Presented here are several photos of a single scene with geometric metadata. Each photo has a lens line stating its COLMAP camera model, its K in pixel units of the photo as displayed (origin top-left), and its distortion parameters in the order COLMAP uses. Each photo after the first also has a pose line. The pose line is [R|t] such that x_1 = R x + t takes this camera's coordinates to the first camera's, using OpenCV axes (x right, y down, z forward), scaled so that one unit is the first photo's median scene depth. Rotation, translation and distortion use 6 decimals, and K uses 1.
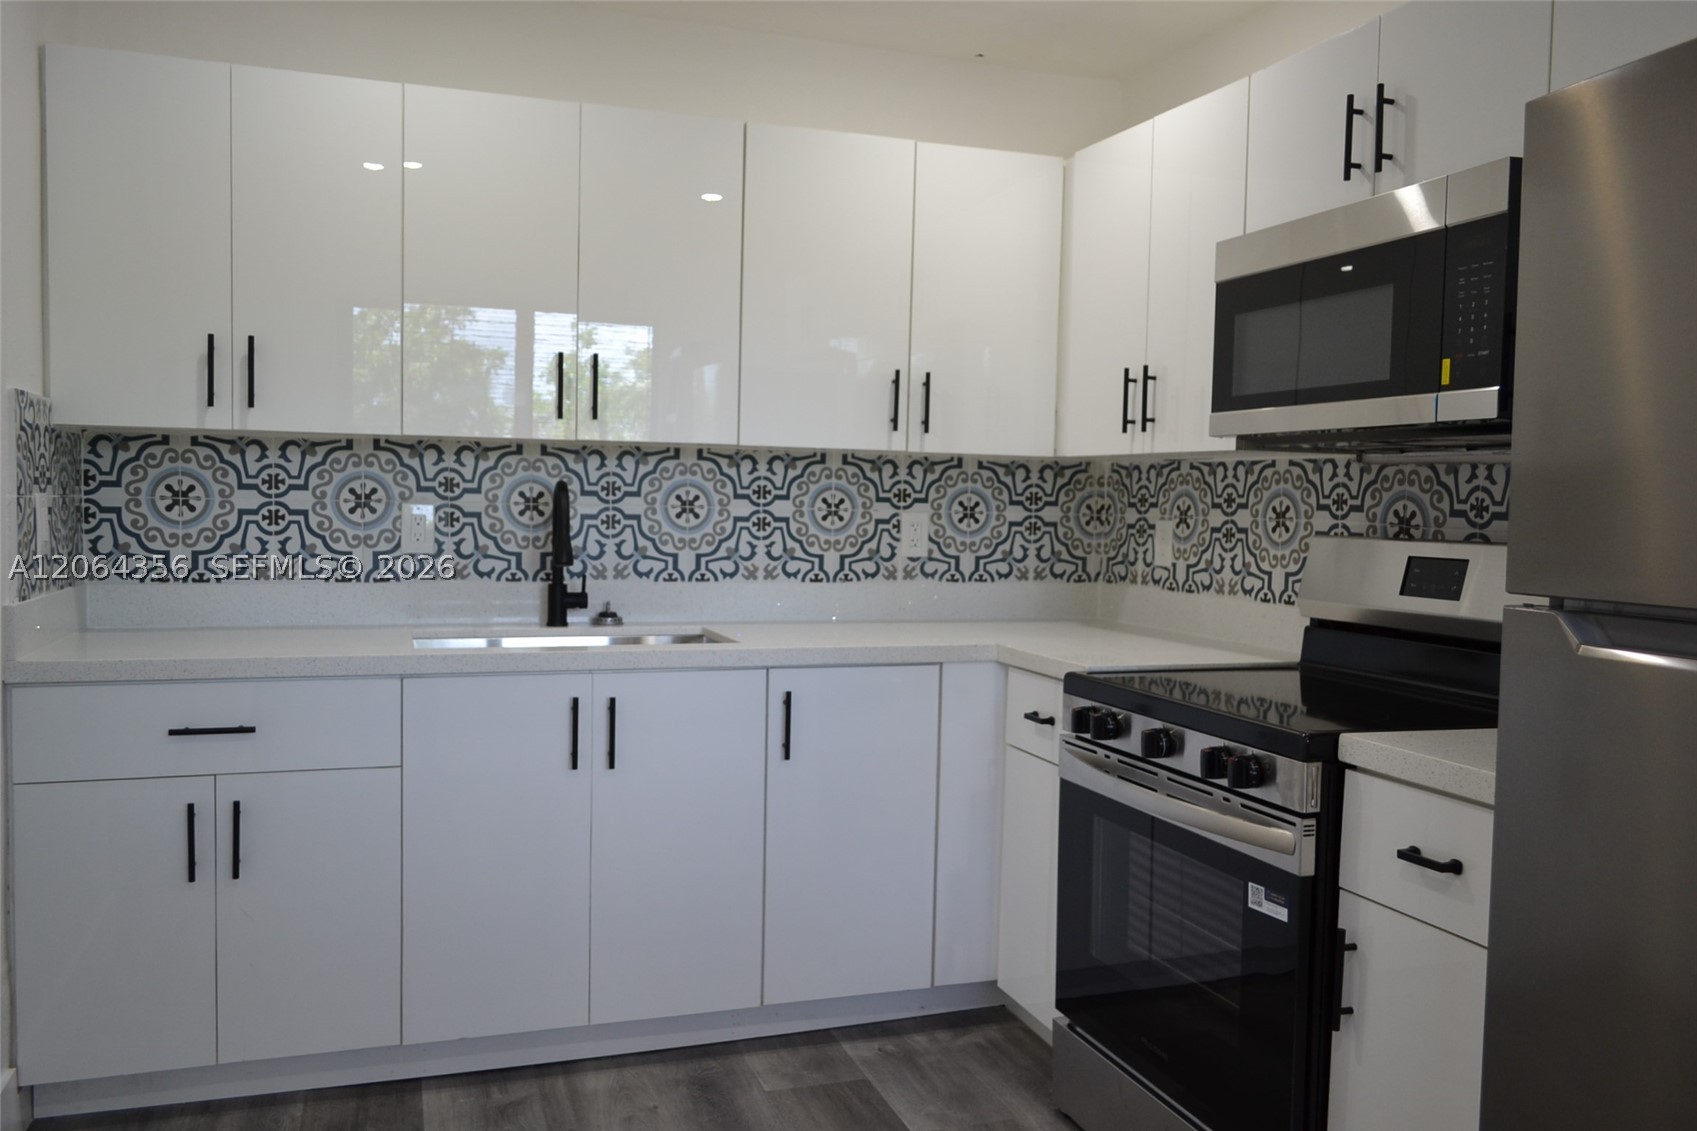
lens RADIAL K [[1336.0, 0, 849.6], [0, 1336.0, 561.3], [0, 0, 1]] dist [-0.016023, 0.004929]
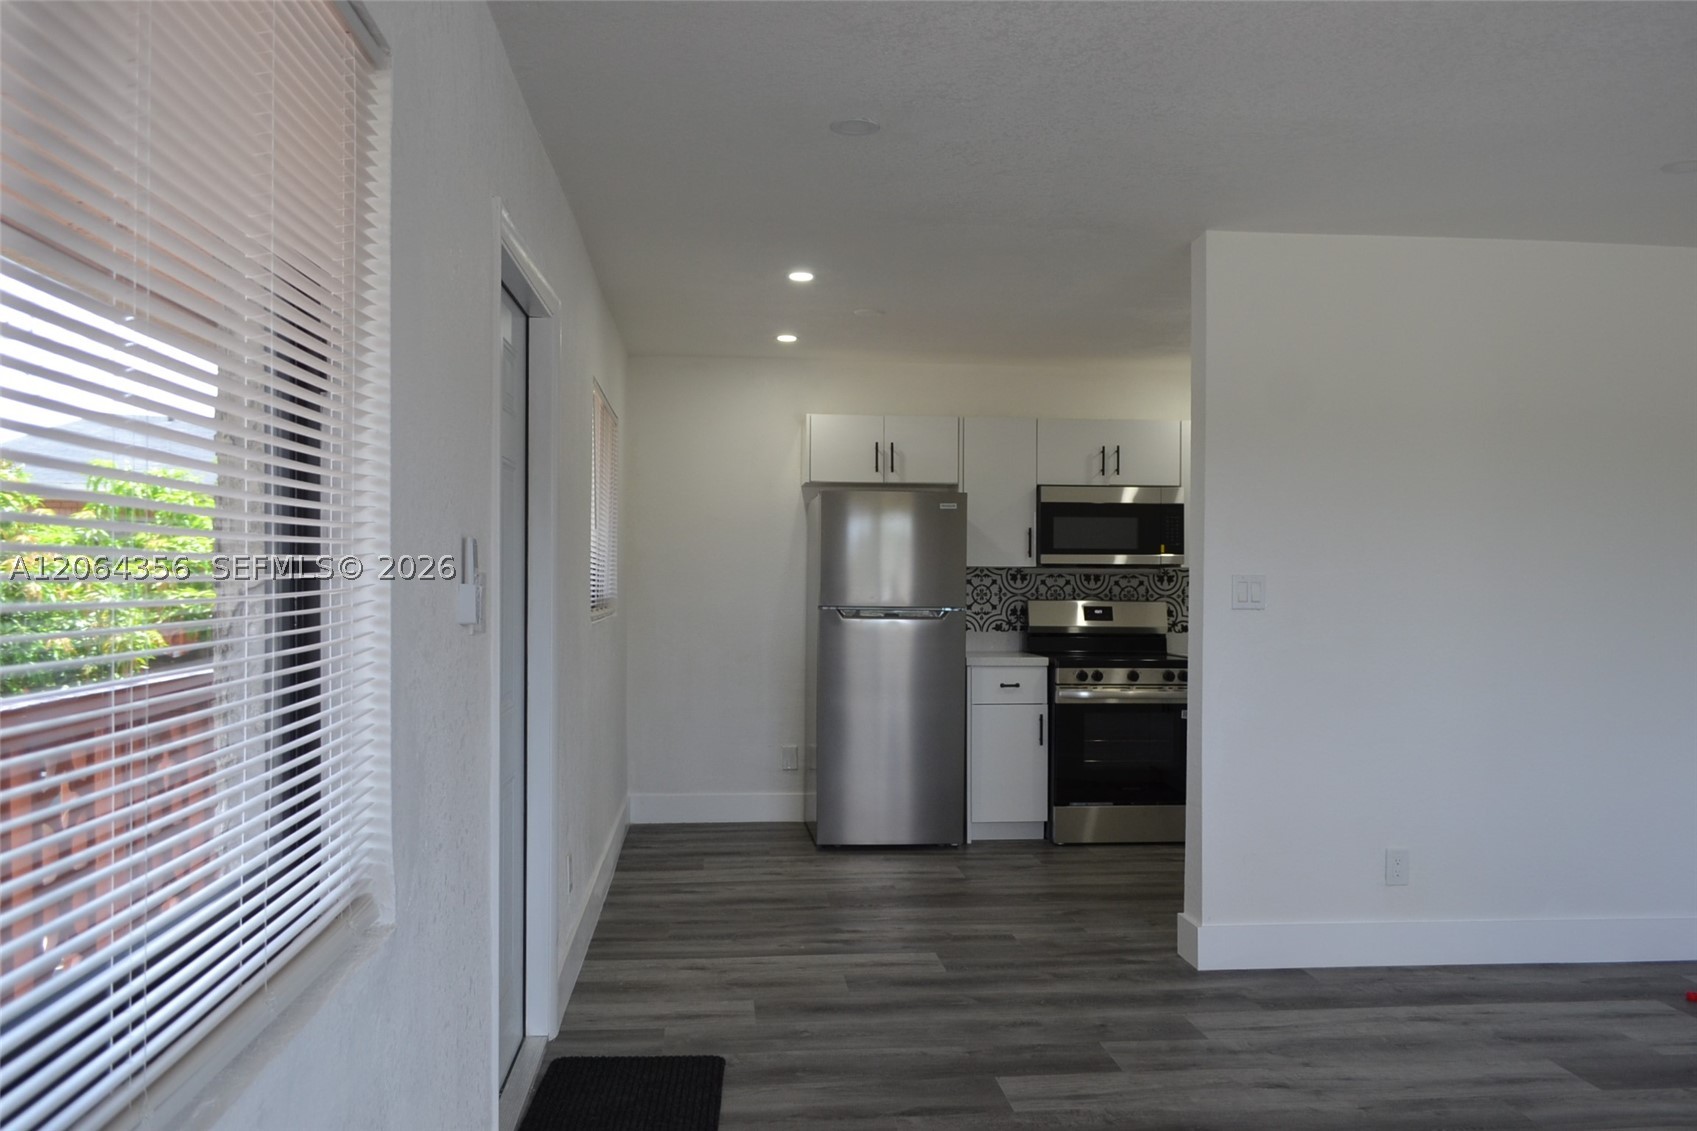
lens RADIAL K [[1336.0, 0, 852.3], [0, 1336.0, 569.5], [0, 0, 1]] dist [-0.016023, 0.004929]
pose [[0.239876, -0.015230, 0.970684, -2.681255], [0.033734, 0.999404, 0.007345, -0.131598], [-0.970217, 0.030983, 0.240247, 0.890454]]
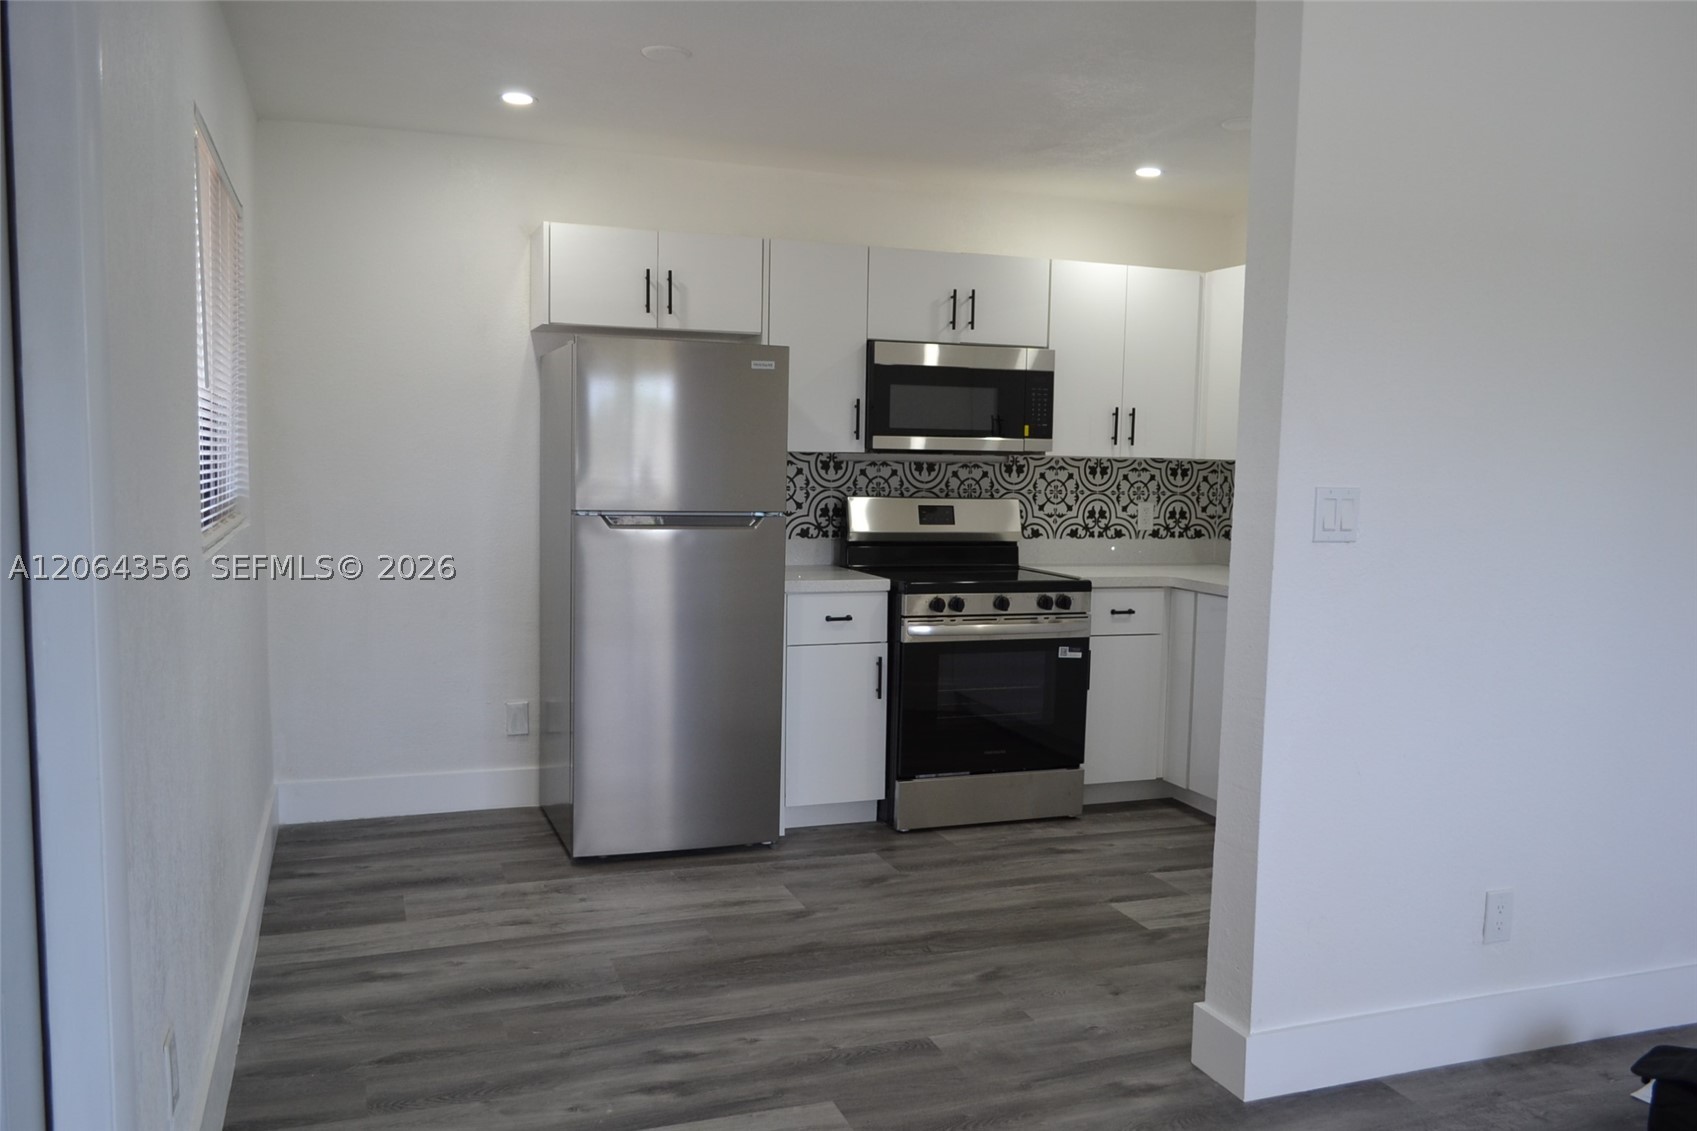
lens RADIAL K [[1336.0, 0, 848.9], [0, 1336.0, 575.2], [0, 0, 1]] dist [-0.016023, 0.004929]
pose [[-0.008569, -0.117684, 0.993014, -1.868116], [0.015117, 0.992922, 0.117803, -0.160881], [-0.999849, 0.016021, -0.006729, 1.256199]]
